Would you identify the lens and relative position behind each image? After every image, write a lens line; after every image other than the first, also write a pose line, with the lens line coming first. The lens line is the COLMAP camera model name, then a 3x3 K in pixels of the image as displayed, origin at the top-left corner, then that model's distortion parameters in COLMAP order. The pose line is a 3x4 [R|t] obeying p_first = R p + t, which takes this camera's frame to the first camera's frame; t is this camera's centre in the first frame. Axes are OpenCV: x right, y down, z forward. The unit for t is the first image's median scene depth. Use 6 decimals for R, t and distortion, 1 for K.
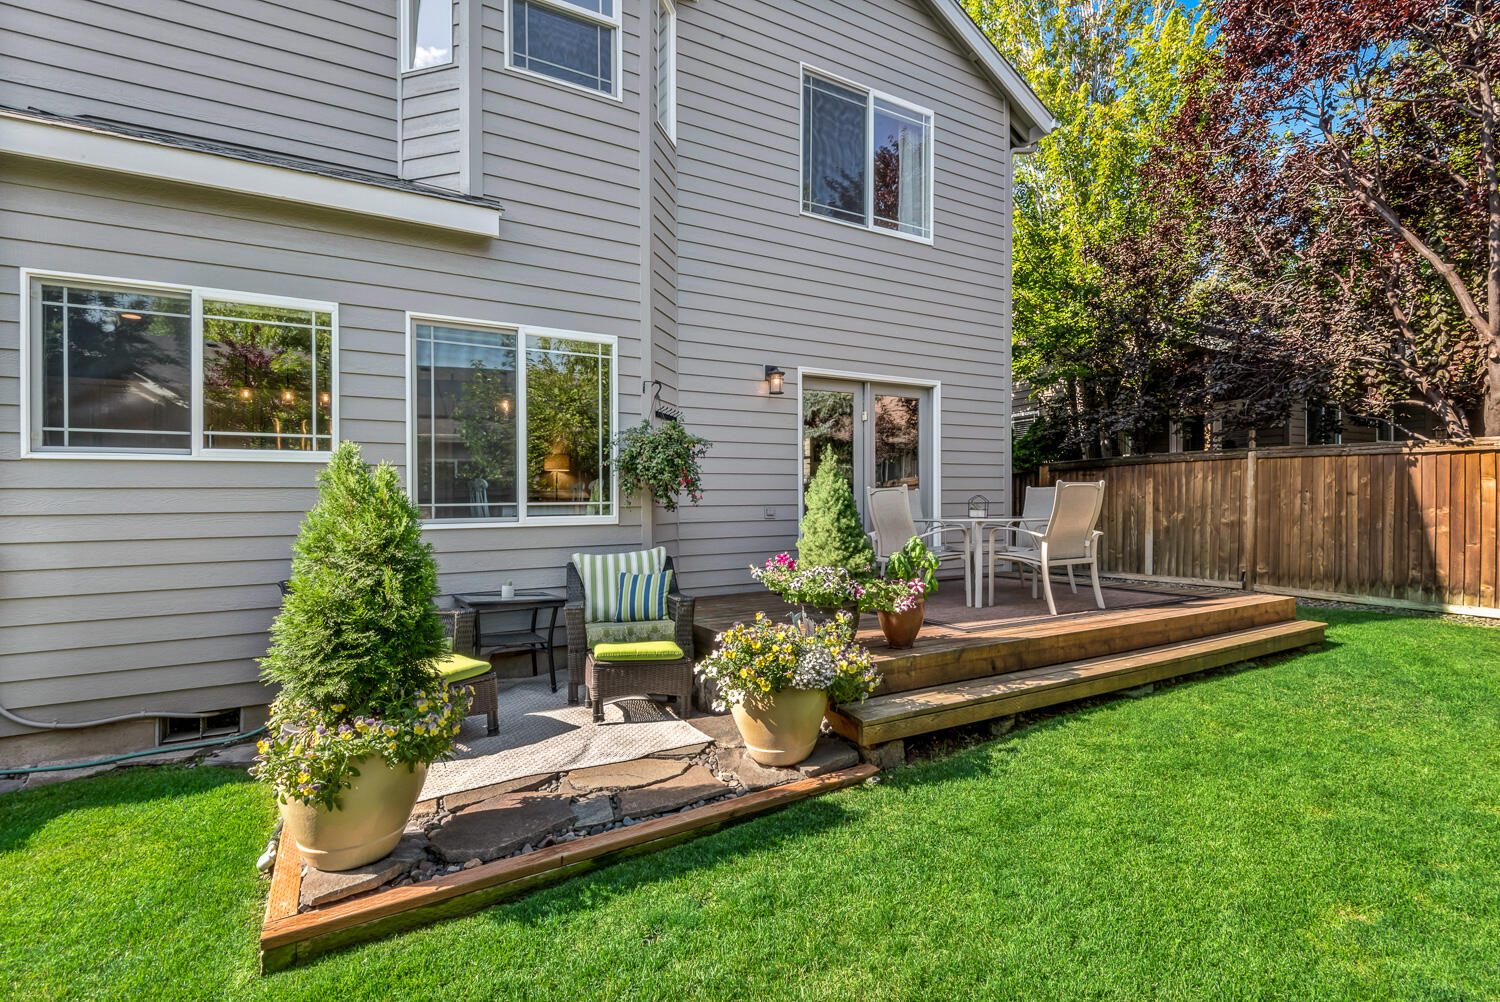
lens RADIAL K [[701.6, 0, 750.0], [0, 701.6, 501.0], [0, 0, 1]] dist [0.013988, -0.000900]
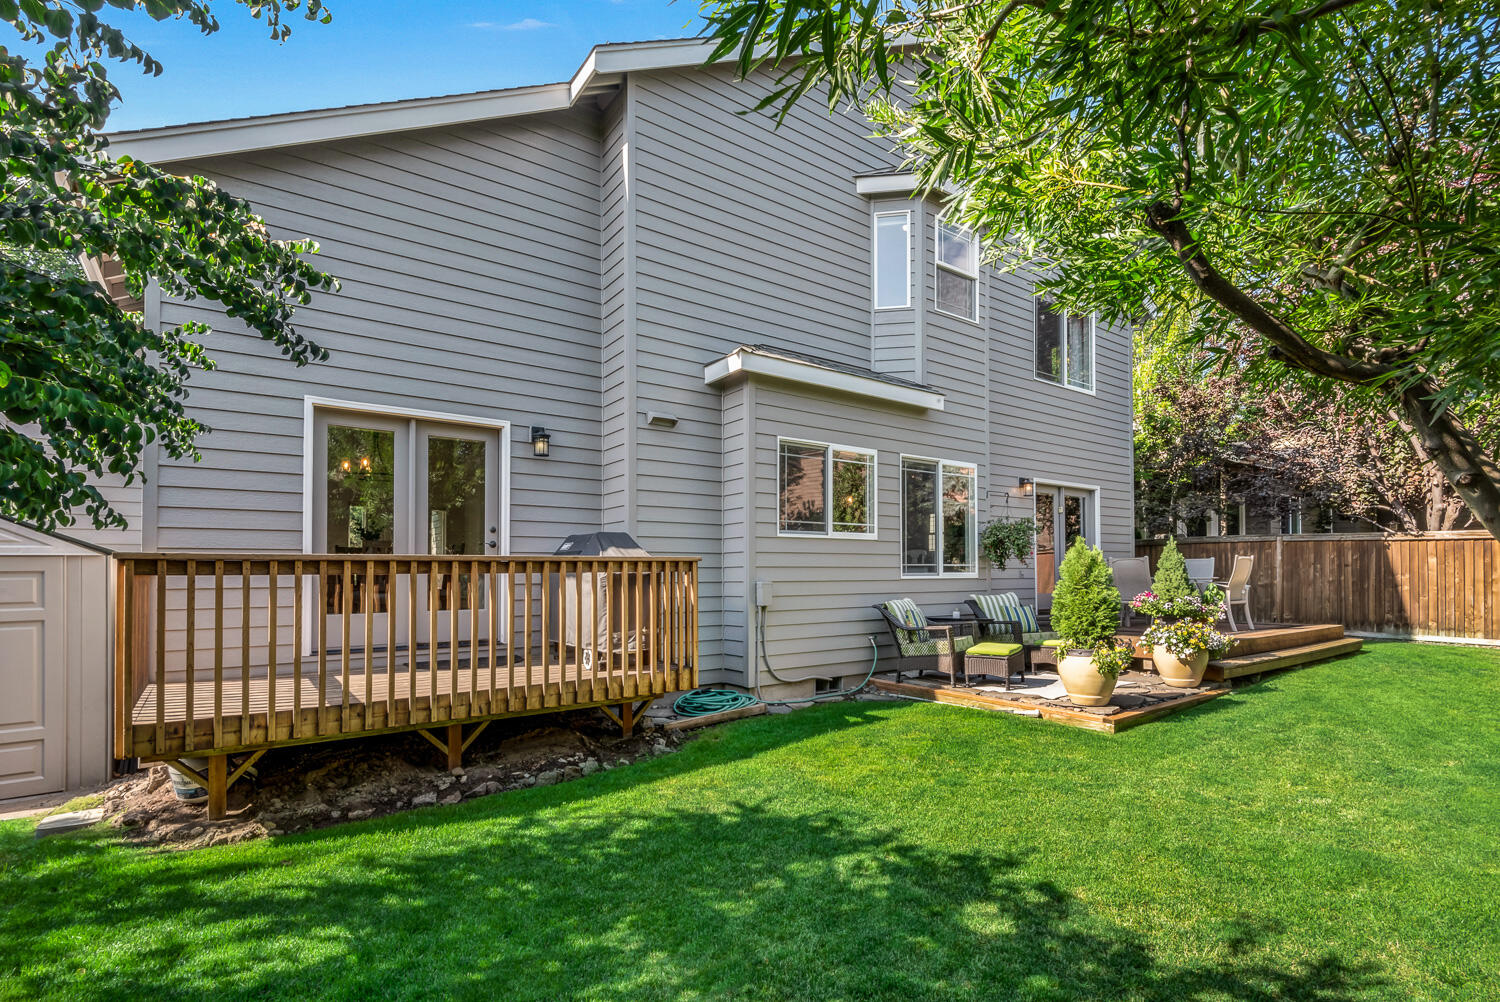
lens RADIAL K [[703.4, 0, 754.1], [0, 703.4, 554.4], [0, 0, 1]] dist [-0.000700, -0.000375]
pose [[0.995168, 0.012983, 0.097327, -0.665669], [-0.010945, 0.999710, -0.021442, 0.014007], [-0.097577, 0.020273, 0.995021, -0.451304]]
